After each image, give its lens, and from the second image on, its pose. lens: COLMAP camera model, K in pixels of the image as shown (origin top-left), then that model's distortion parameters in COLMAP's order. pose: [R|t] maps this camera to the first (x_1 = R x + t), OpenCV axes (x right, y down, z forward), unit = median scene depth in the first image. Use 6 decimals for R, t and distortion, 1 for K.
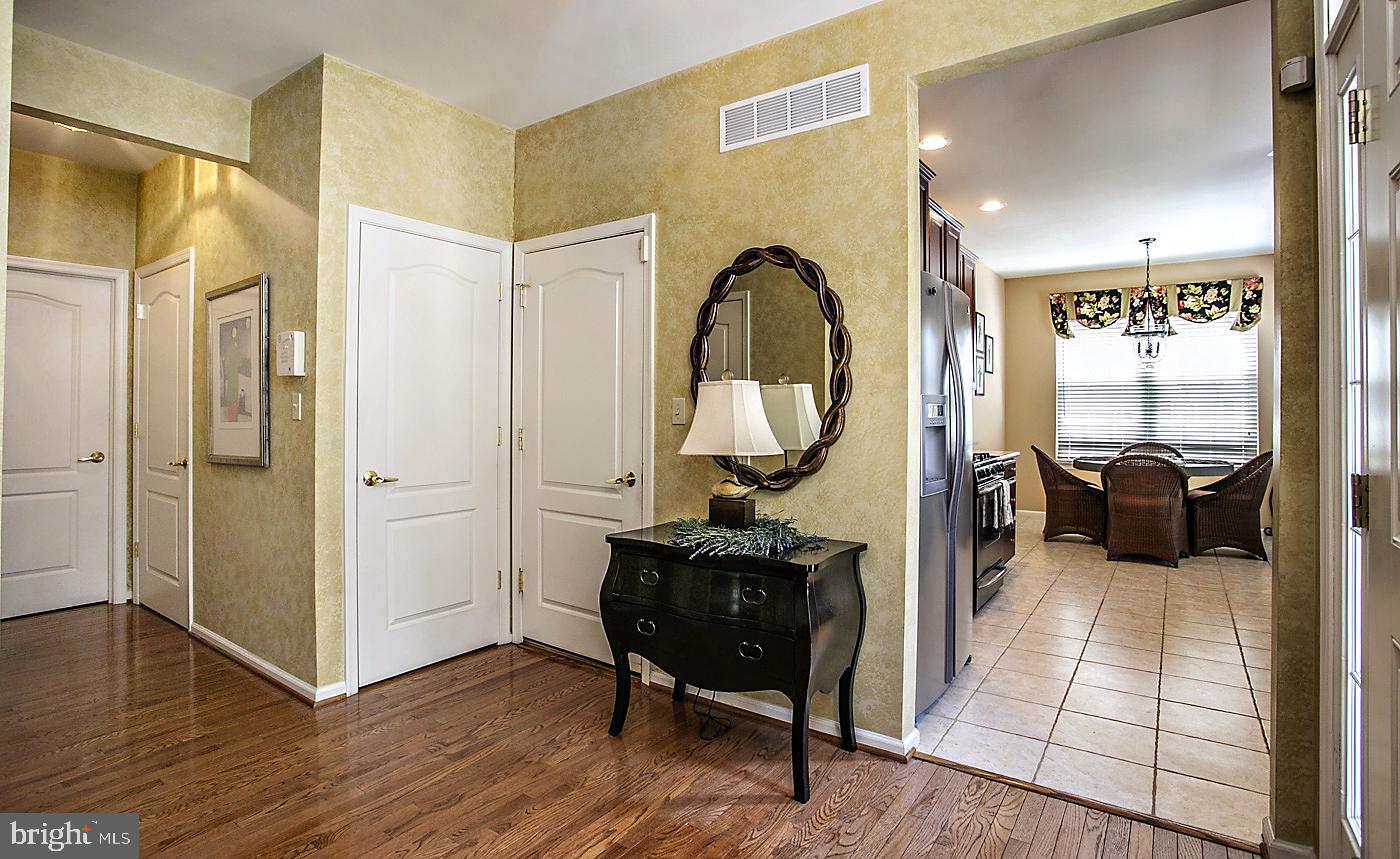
lens RADIAL K [[686.1, 0, 694.0], [0, 686.1, 398.9], [0, 0, 1]] dist [-0.068701, 0.032018]
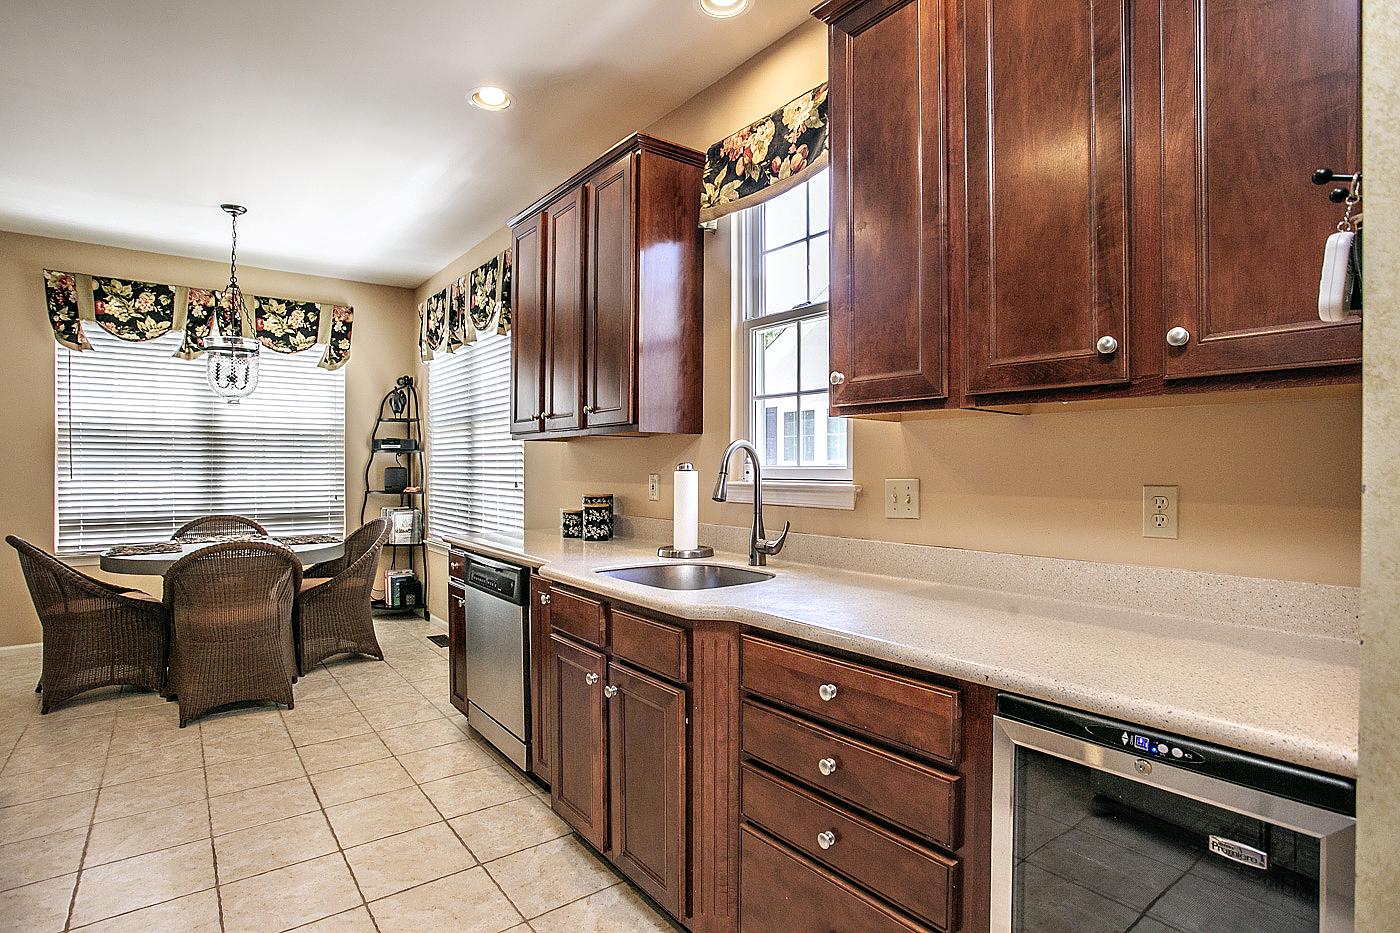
lens RADIAL K [[694.7, 0, 692.5], [0, 694.7, 475.5], [0, 0, 1]] dist [-0.082579, 0.032202]
pose [[0.280299, -0.012024, 0.959837, 0.152234], [-0.014160, 0.999761, 0.016659, 0.005424], [-0.959808, -0.018261, 0.280062, 0.333200]]
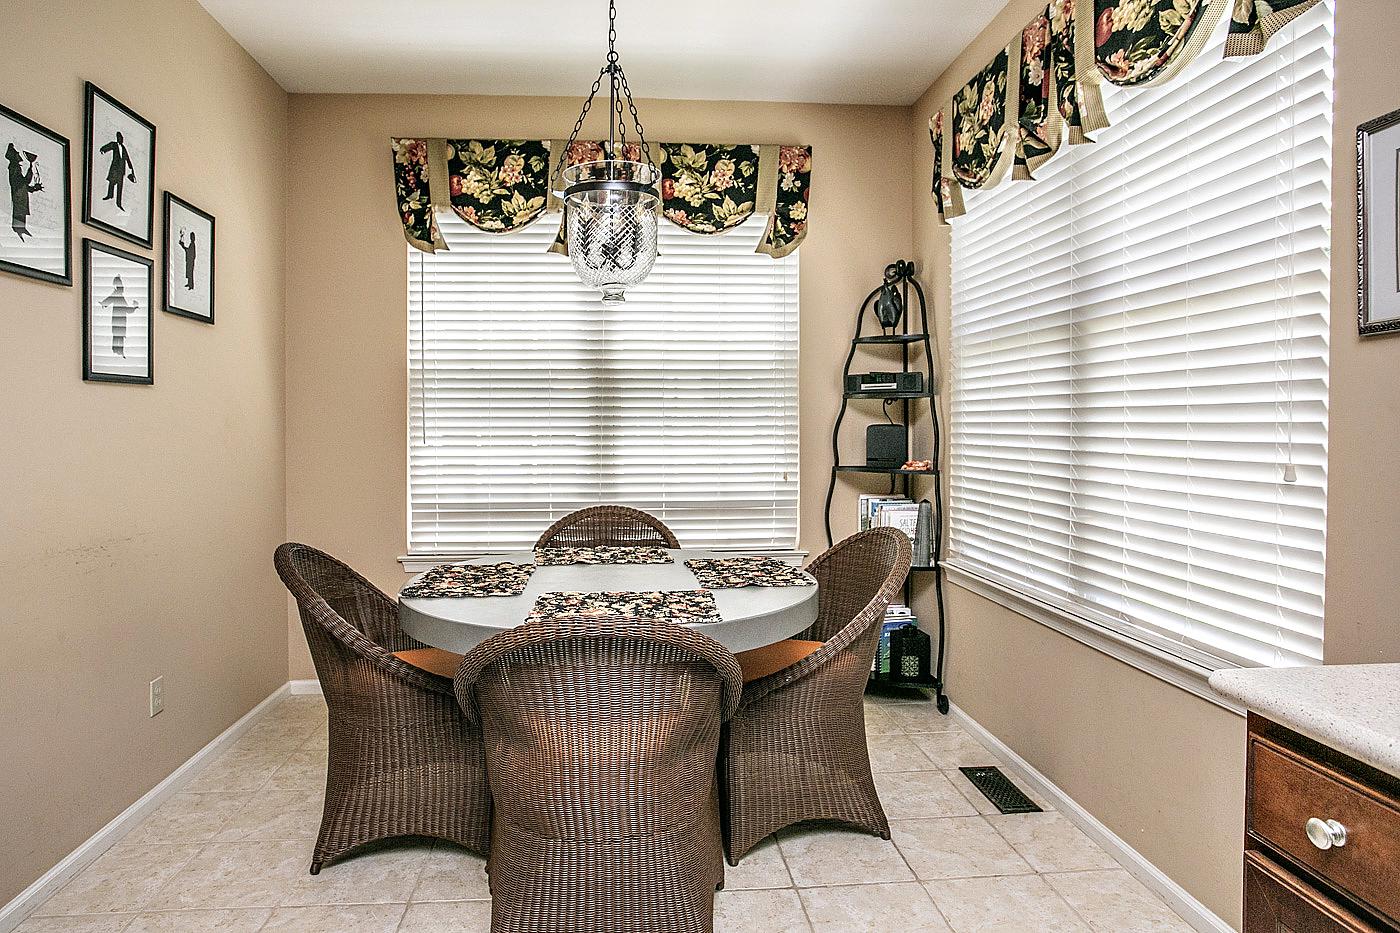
lens RADIAL K [[804.3, 0, 663.4], [0, 804.3, 428.0], [0, 0, 1]] dist [-0.042206, 0.000954]
pose [[0.770777, -0.007027, 0.637067, 0.388121], [-0.004483, 0.999855, 0.016453, 0.008523], [-0.637090, -0.015537, 0.770633, 0.589216]]
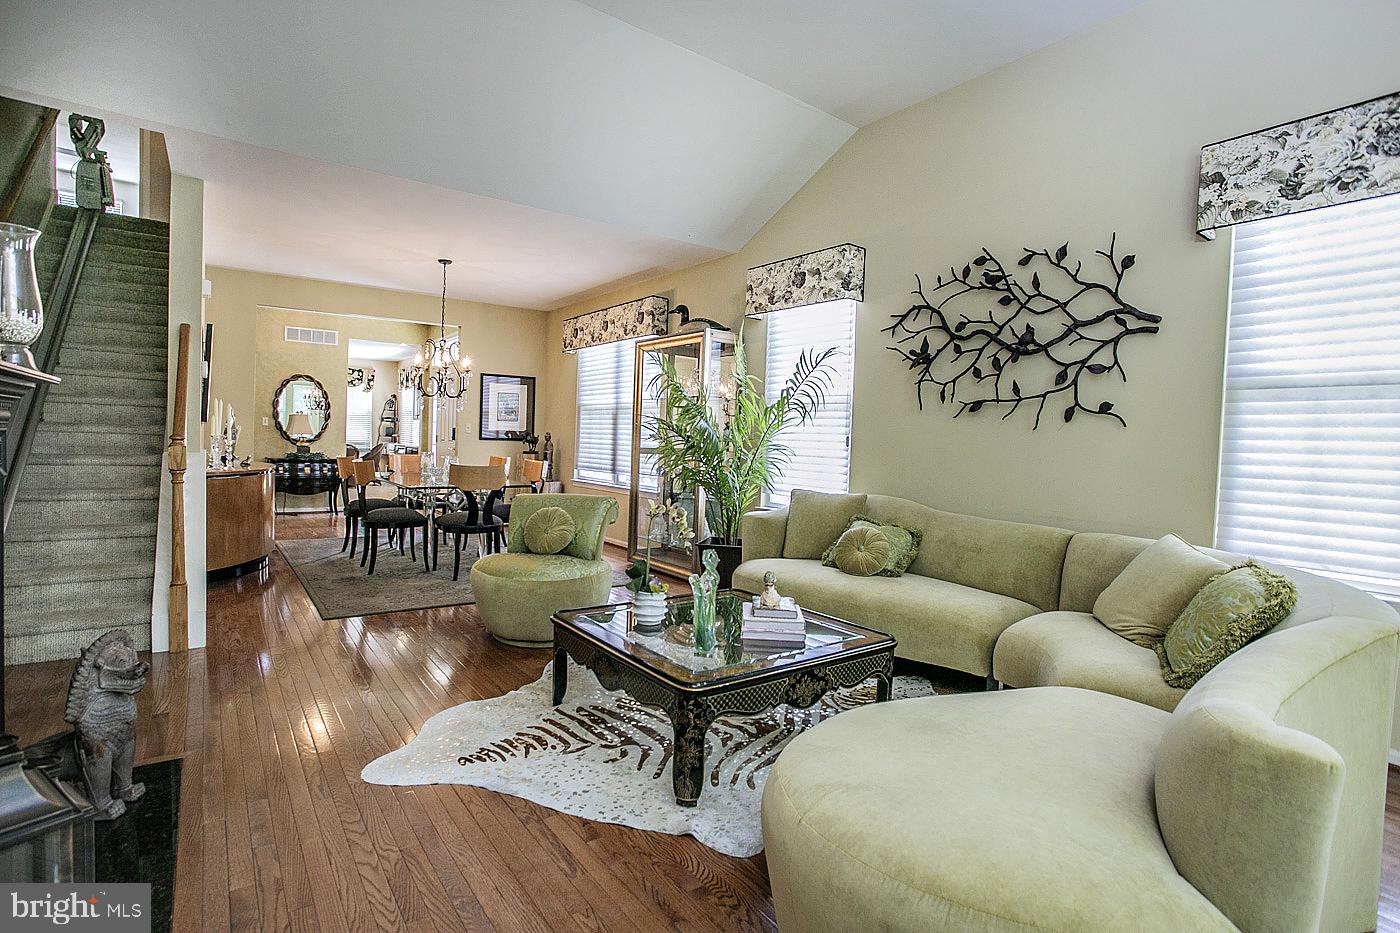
lens RADIAL K [[694.7, 0, 692.5], [0, 694.7, 475.5], [0, 0, 1]] dist [-0.082579, 0.032202]
pose [[0.312652, -0.039054, 0.949064, -1.022439], [-0.045916, 0.997365, 0.056168, -0.000175], [-0.948757, -0.061138, 0.310035, -0.778393]]
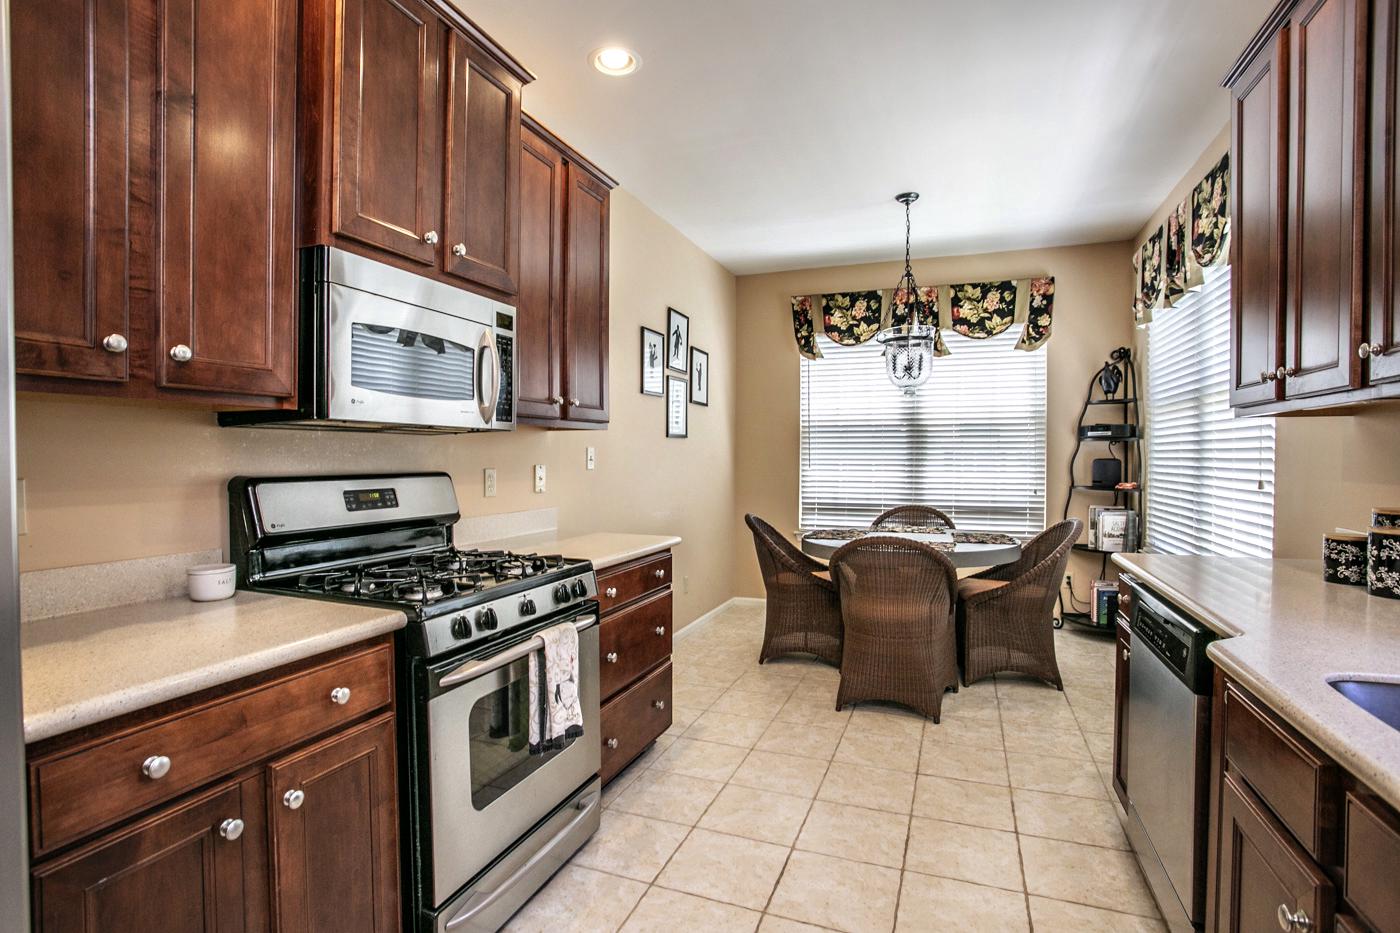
lens RADIAL K [[684.8, 0, 700.0], [0, 684.8, 466.5], [0, 0, 1]] dist [-0.065778, 0.038257]
pose [[0.966216, -0.003881, 0.257704, 0.274911], [-0.003133, 0.999636, 0.026803, 0.005535], [-0.257714, -0.026705, 0.965852, 0.360494]]
